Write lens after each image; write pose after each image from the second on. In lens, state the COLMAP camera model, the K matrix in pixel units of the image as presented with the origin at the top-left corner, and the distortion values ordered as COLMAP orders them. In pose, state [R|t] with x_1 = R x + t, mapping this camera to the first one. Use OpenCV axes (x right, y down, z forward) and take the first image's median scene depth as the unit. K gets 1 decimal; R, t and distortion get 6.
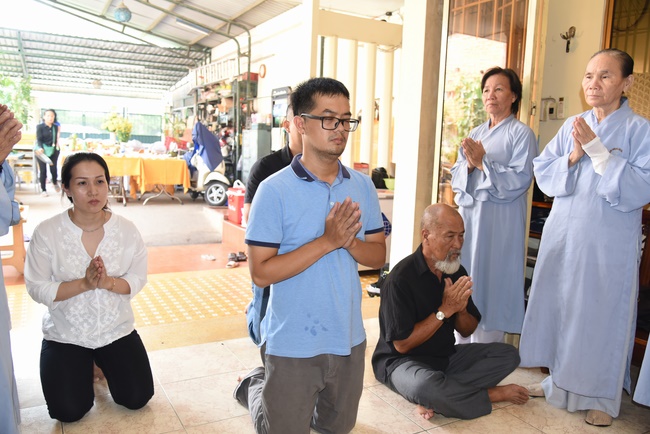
lens RADIAL K [[536.9, 0, 324.3], [0, 536.9, 216.8], [0, 0, 1]] dist [-0.034264, 0.005987]
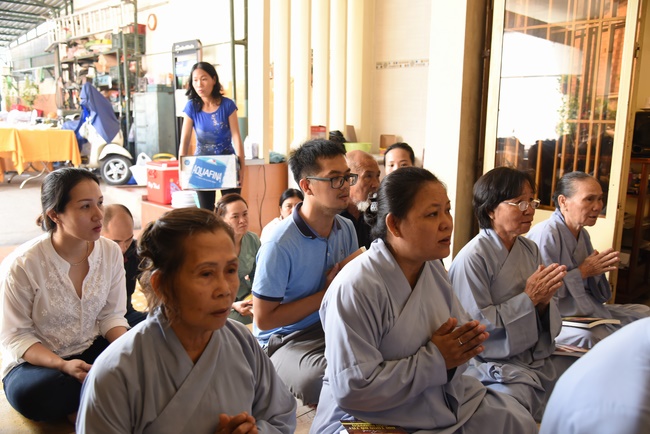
lens RADIAL K [[574.6, 0, 327.4], [0, 574.6, 215.5], [0, 0, 1]] dist [-0.004353, 0.020249]
pose [[0.969467, -0.063641, 0.236818, -0.082183], [0.052851, 0.997266, 0.051645, -0.001455], [-0.239457, -0.037552, 0.970180, 0.048650]]
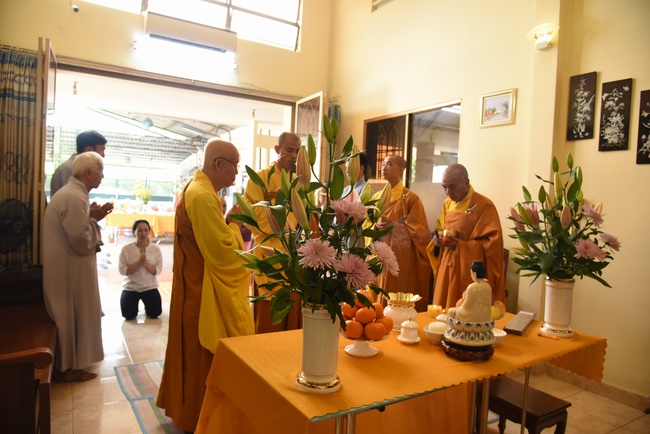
lens RADIAL K [[451.0, 0, 318.0], [0, 451.0, 219.8], [0, 0, 1]] dist [-0.024077, 0.009668]
pose [[0.999896, 0.006976, 0.012638, 0.095363], [-0.005767, 0.995623, -0.093283, 0.021260], [-0.013233, 0.093201, 0.995559, -0.262259]]
